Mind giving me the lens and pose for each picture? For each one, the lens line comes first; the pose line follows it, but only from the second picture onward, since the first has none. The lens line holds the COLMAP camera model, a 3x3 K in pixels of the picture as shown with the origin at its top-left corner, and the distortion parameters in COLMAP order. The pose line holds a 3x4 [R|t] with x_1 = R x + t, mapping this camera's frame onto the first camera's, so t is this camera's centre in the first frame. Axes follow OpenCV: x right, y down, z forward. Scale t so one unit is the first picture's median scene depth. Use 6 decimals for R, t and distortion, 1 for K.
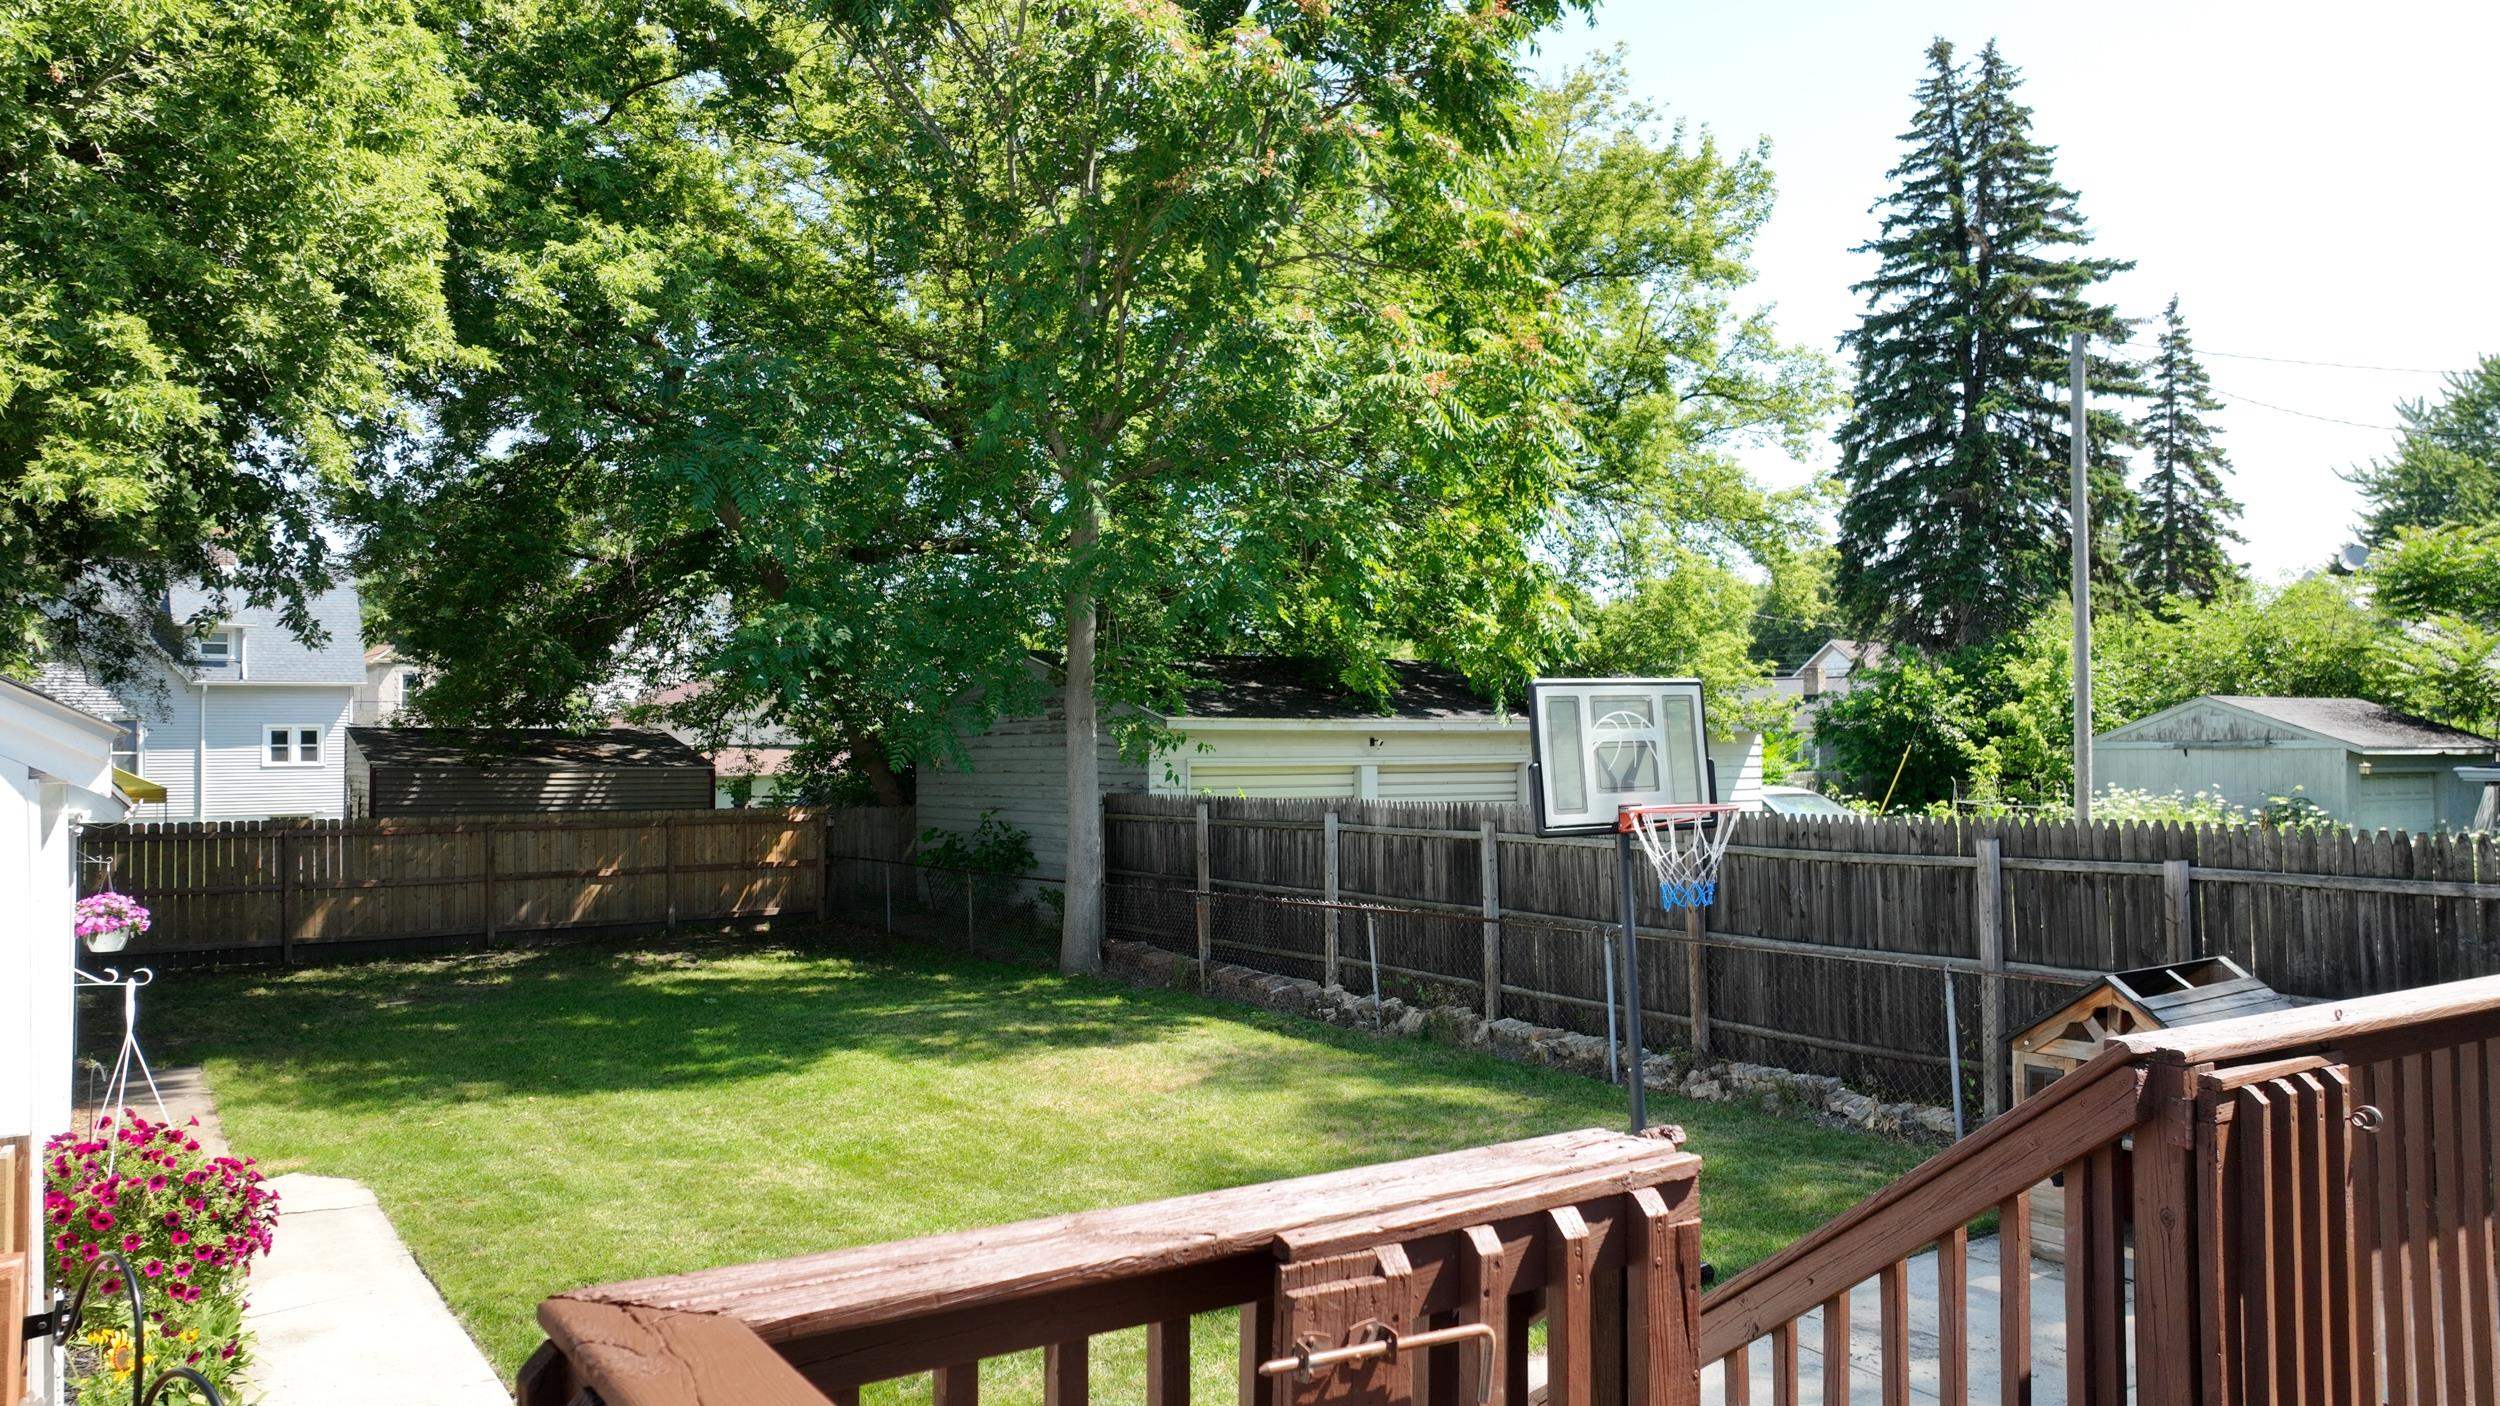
lens RADIAL K [[1798.3, 0, 1250.0], [0, 1798.3, 703.0], [0, 0, 1]] dist [-0.006747, 0.000383]
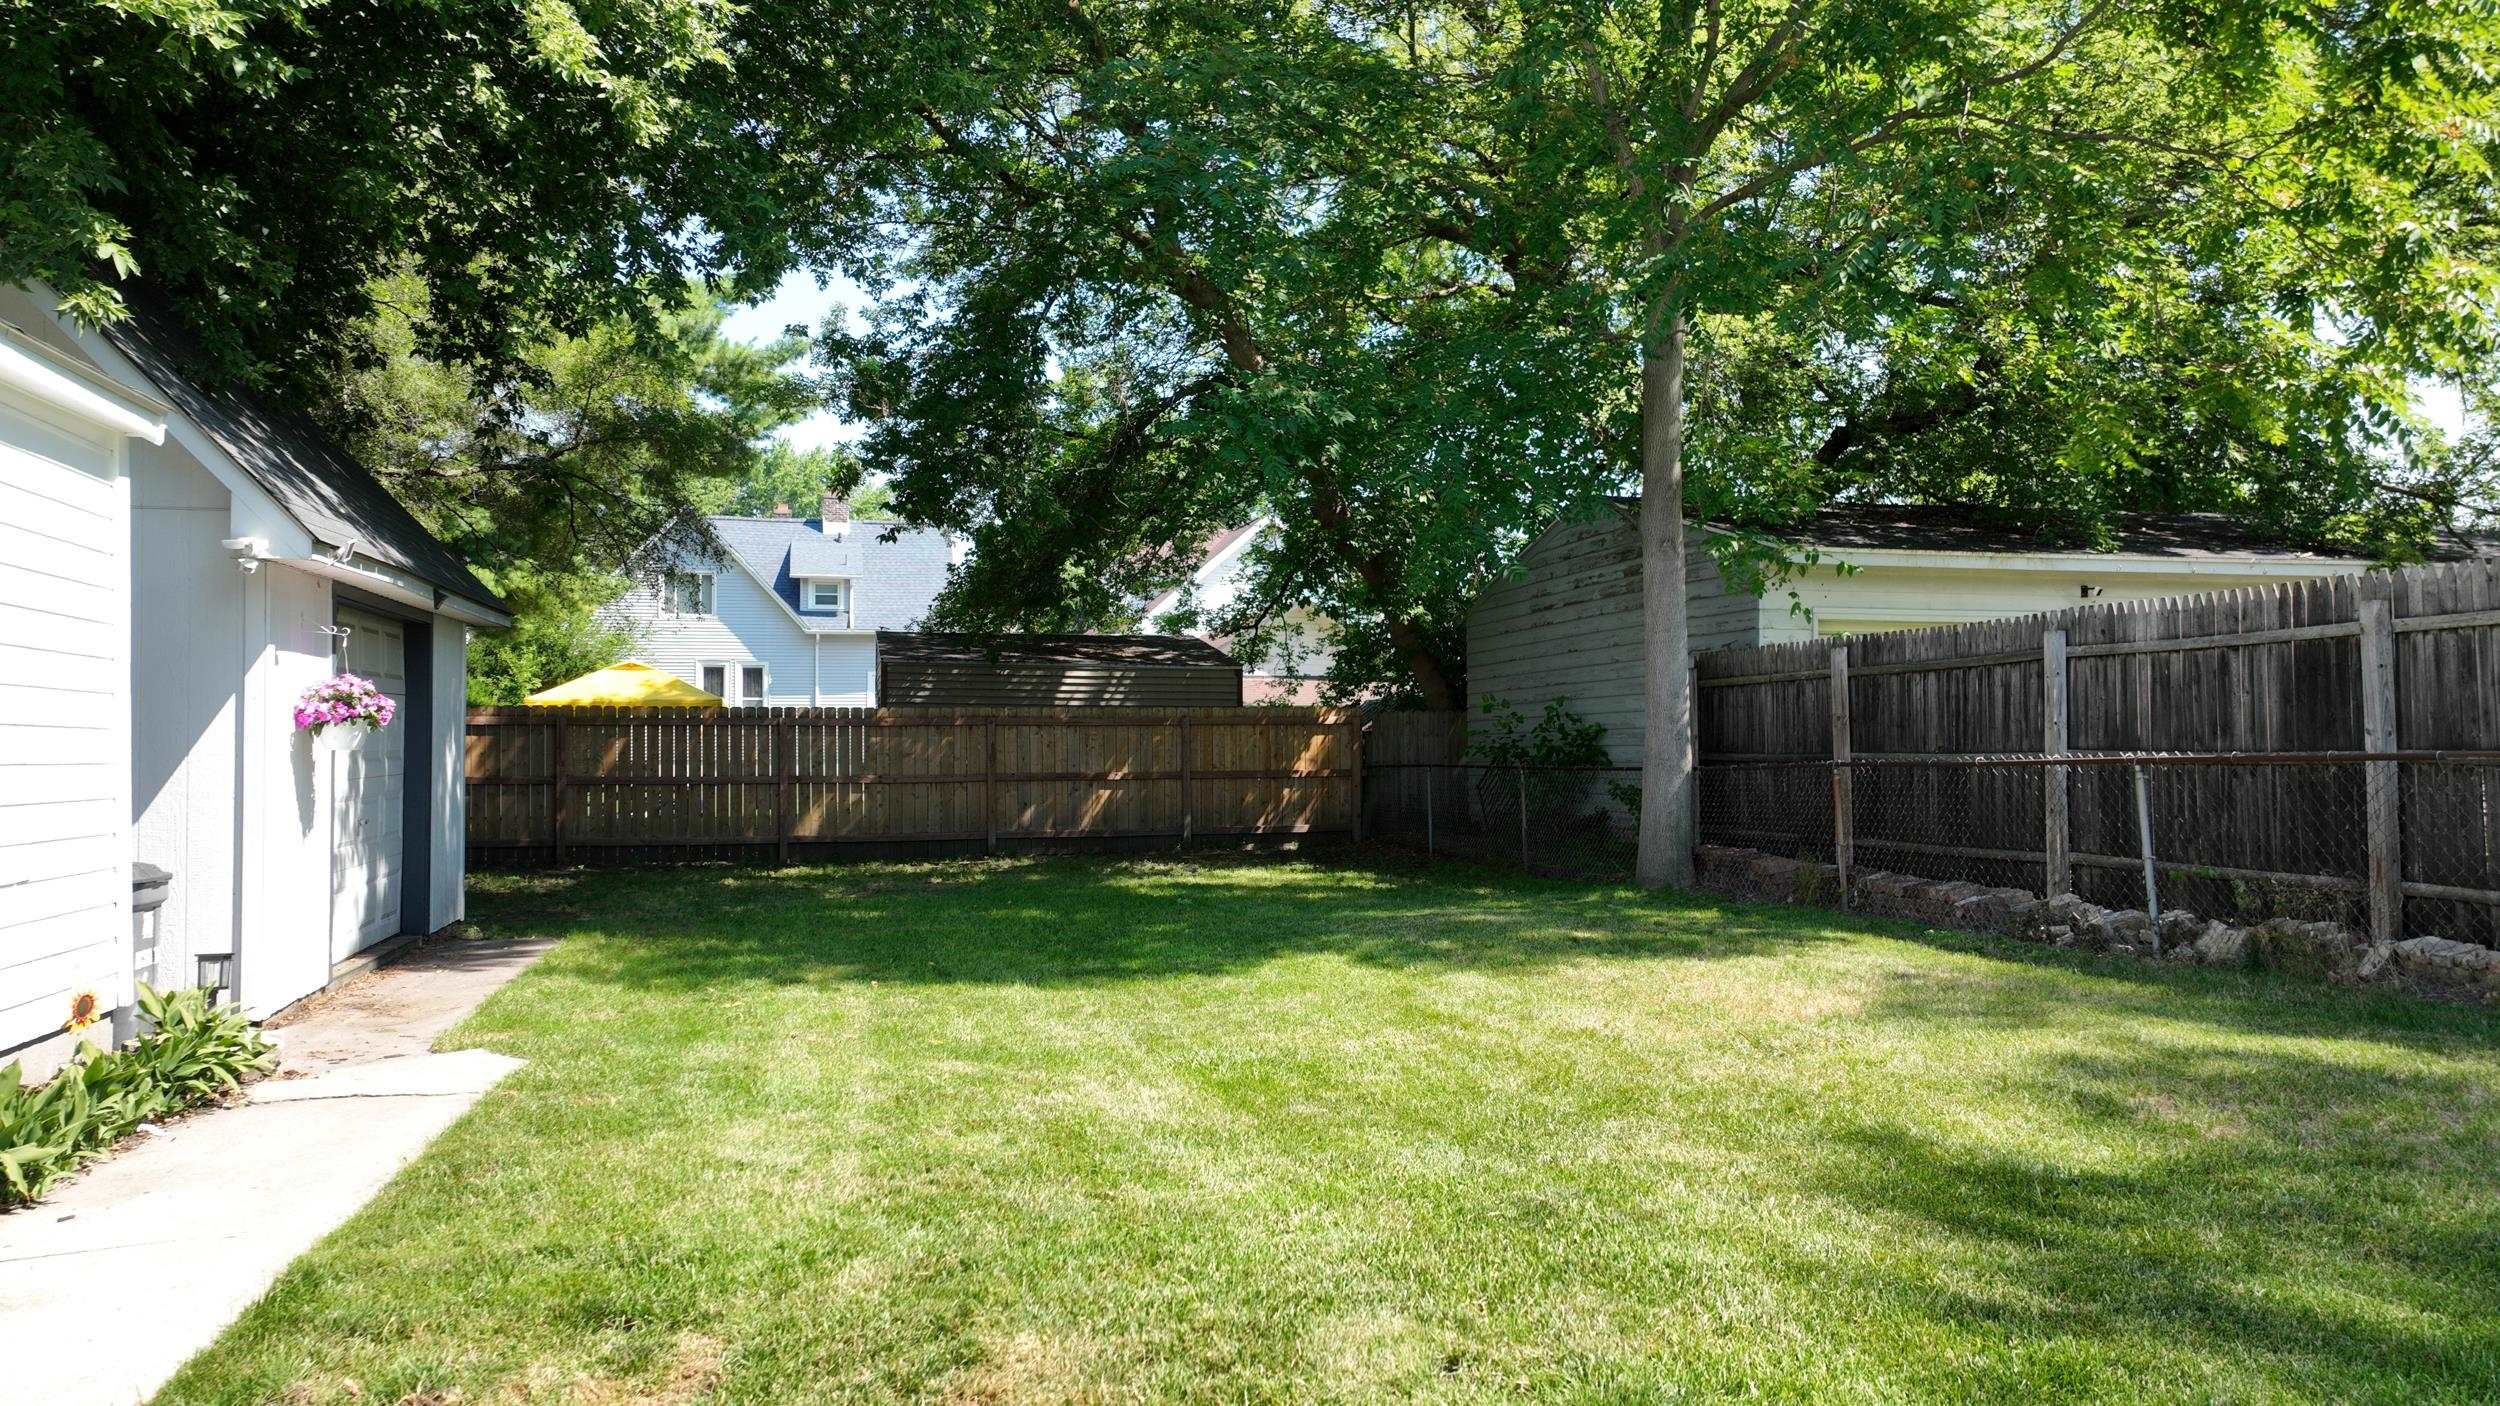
lens RADIAL K [[1774.0, 0, 1216.5], [0, 1774.0, 702.4], [0, 0, 1]] dist [0.002154, -0.003899]
pose [[0.939354, -0.005051, -0.342911, -0.017670], [0.006137, 0.999979, 0.002081, 0.075725], [0.342893, -0.004059, 0.939366, 0.266343]]
